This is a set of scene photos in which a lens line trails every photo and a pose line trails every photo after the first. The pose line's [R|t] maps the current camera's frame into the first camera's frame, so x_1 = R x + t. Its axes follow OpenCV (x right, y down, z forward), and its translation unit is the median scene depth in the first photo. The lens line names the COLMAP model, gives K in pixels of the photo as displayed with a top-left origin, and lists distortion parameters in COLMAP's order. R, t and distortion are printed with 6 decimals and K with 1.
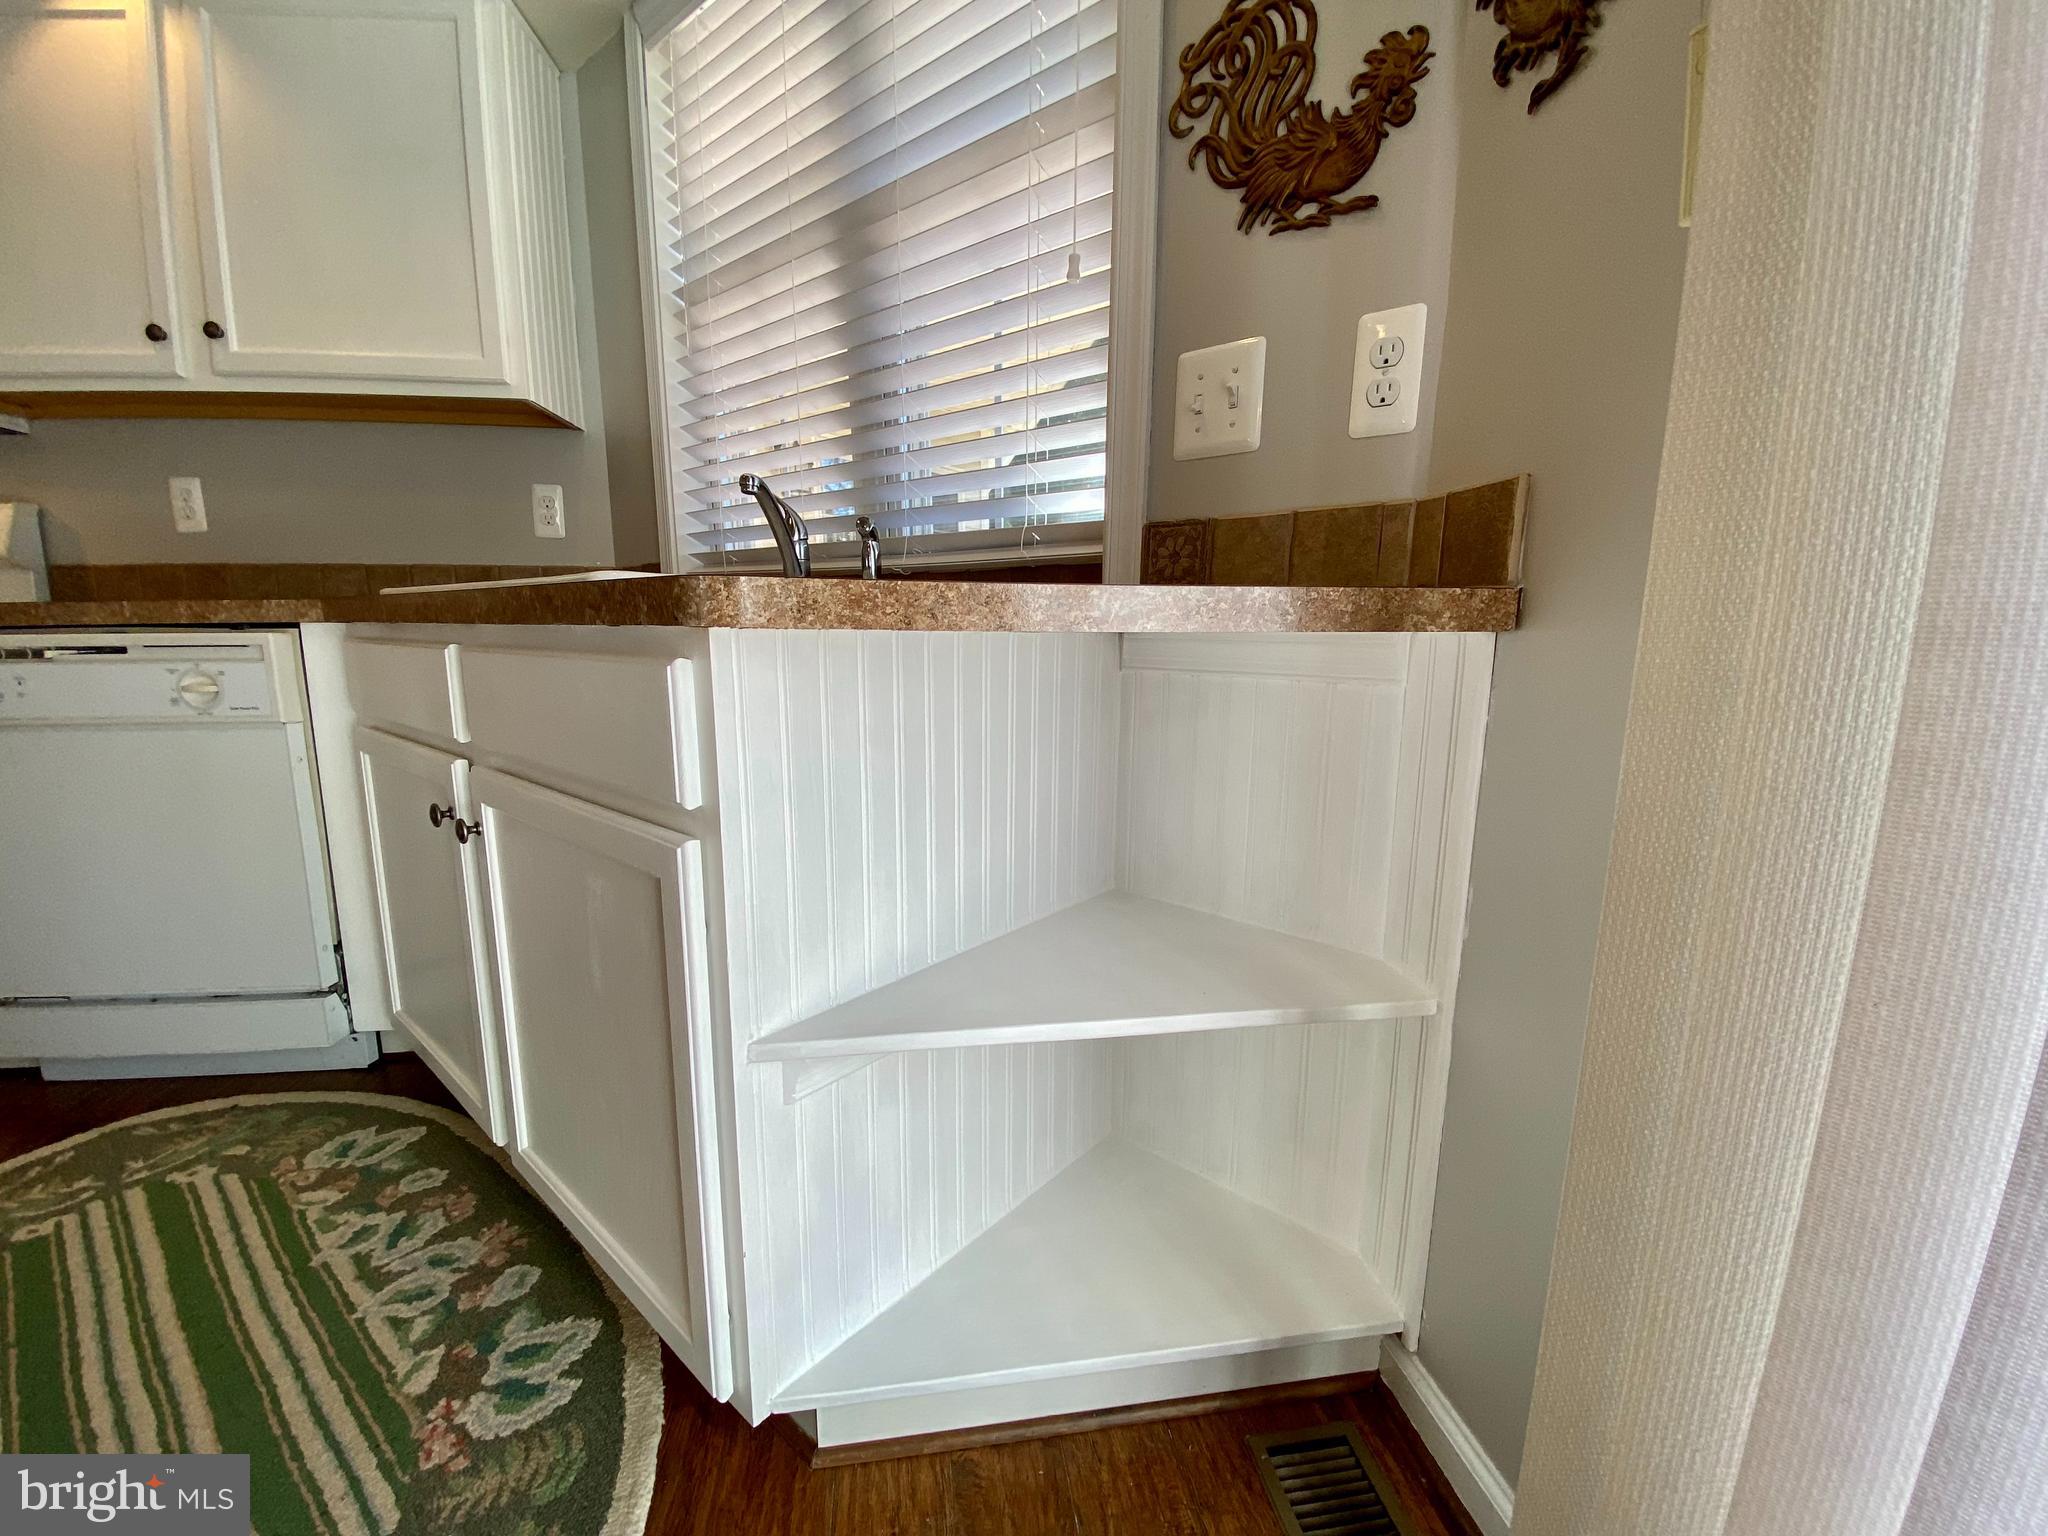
lens RADIAL K [[823.0, 0, 1021.8], [0, 823.0, 781.2], [0, 0, 1]] dist [0.001565, -0.012866]
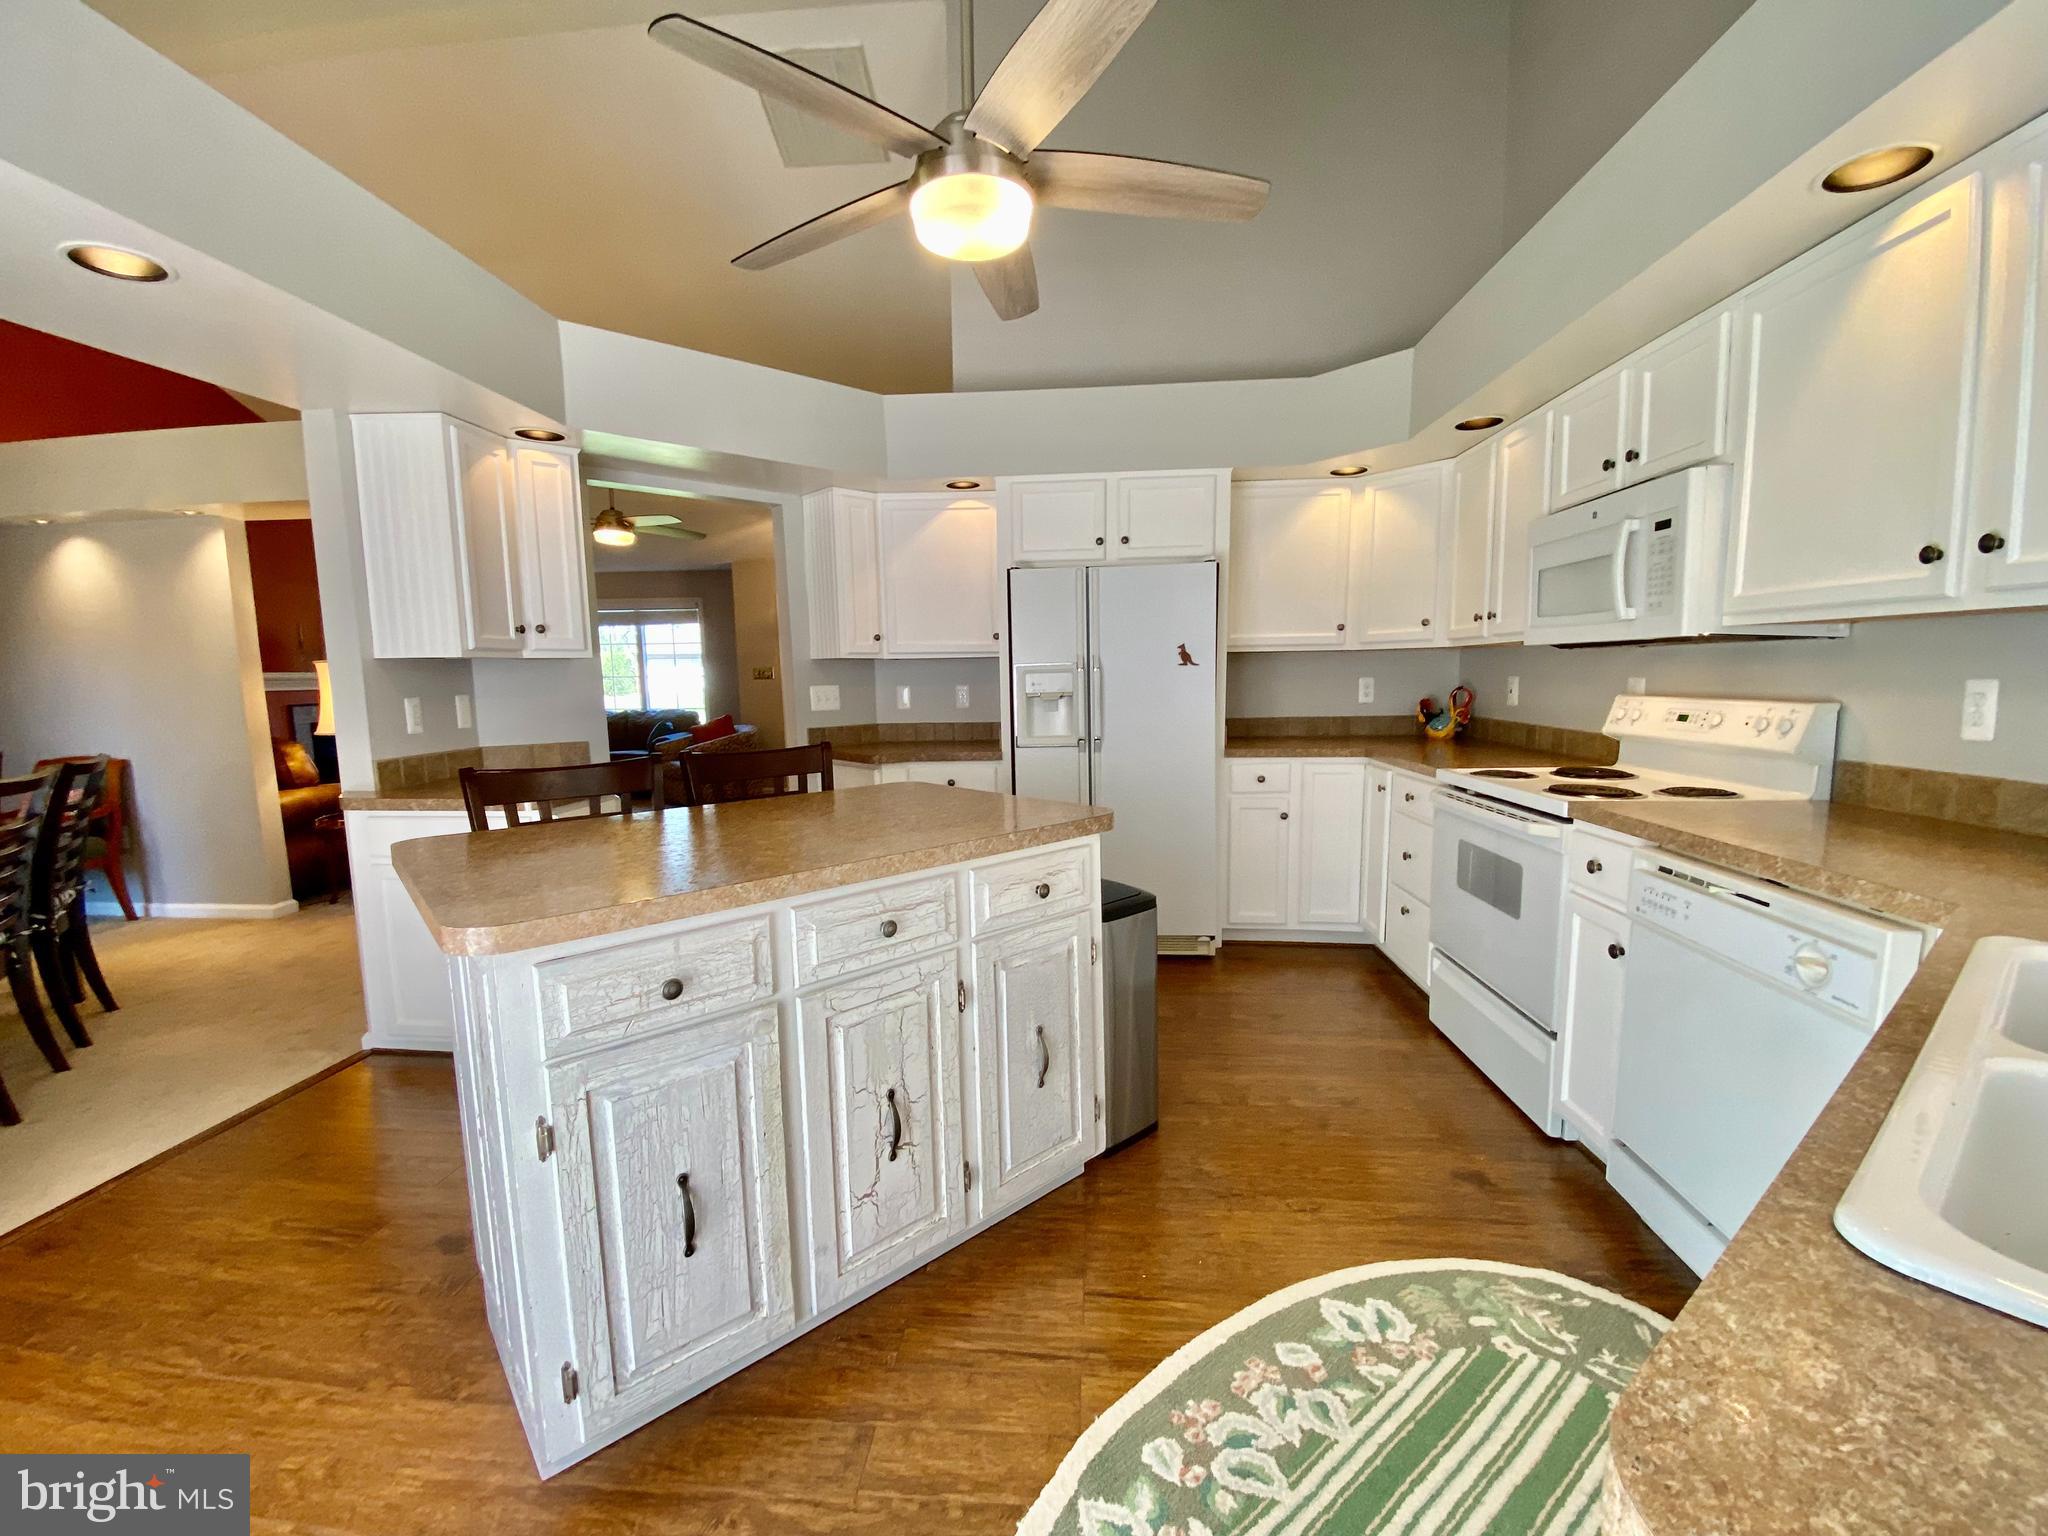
lens RADIAL K [[838.5, 0, 1025.3], [0, 838.5, 770.7], [0, 0, 1]] dist [0.027762, -0.024151]
pose [[-0.220998, 0.110557, -0.968988, 0.108062], [-0.171149, 0.973739, 0.150134, -0.364135], [0.960140, 0.199021, -0.196272, 0.319820]]
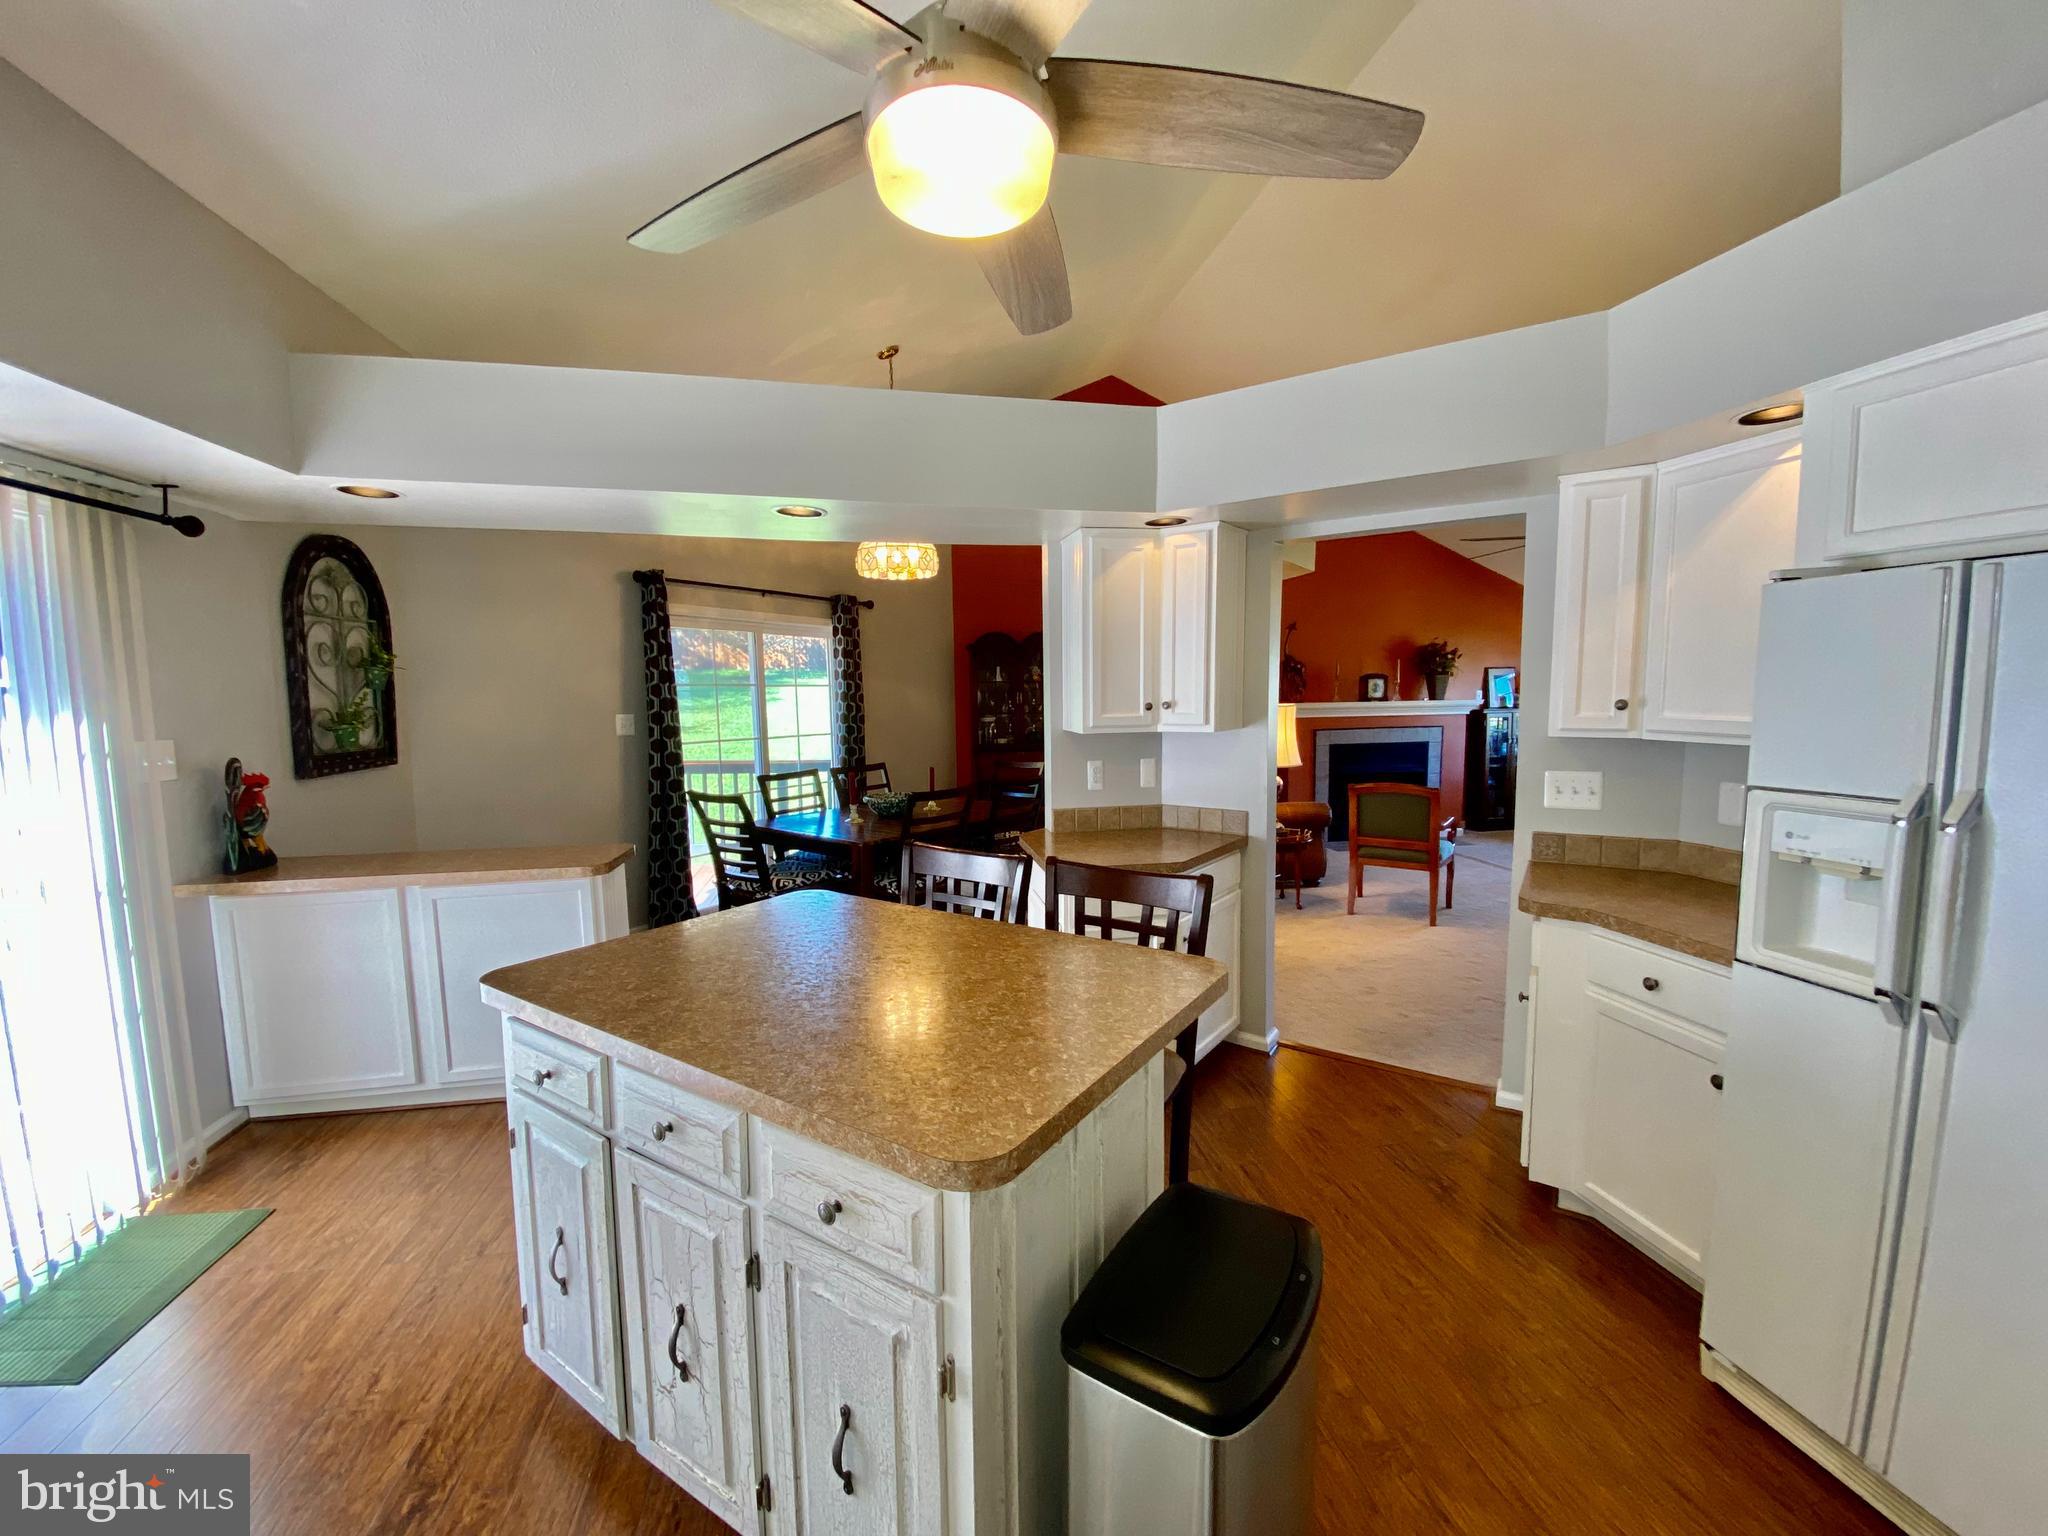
lens RADIAL K [[838.5, 0, 1025.3], [0, 838.5, 770.7], [0, 0, 1]] dist [0.027762, -0.024151]
pose [[-0.998698, 0.011267, -0.049754, -1.463067], [-0.003398, 0.958445, 0.285257, -0.691026], [0.050900, 0.285055, -0.957159, 0.883681]]
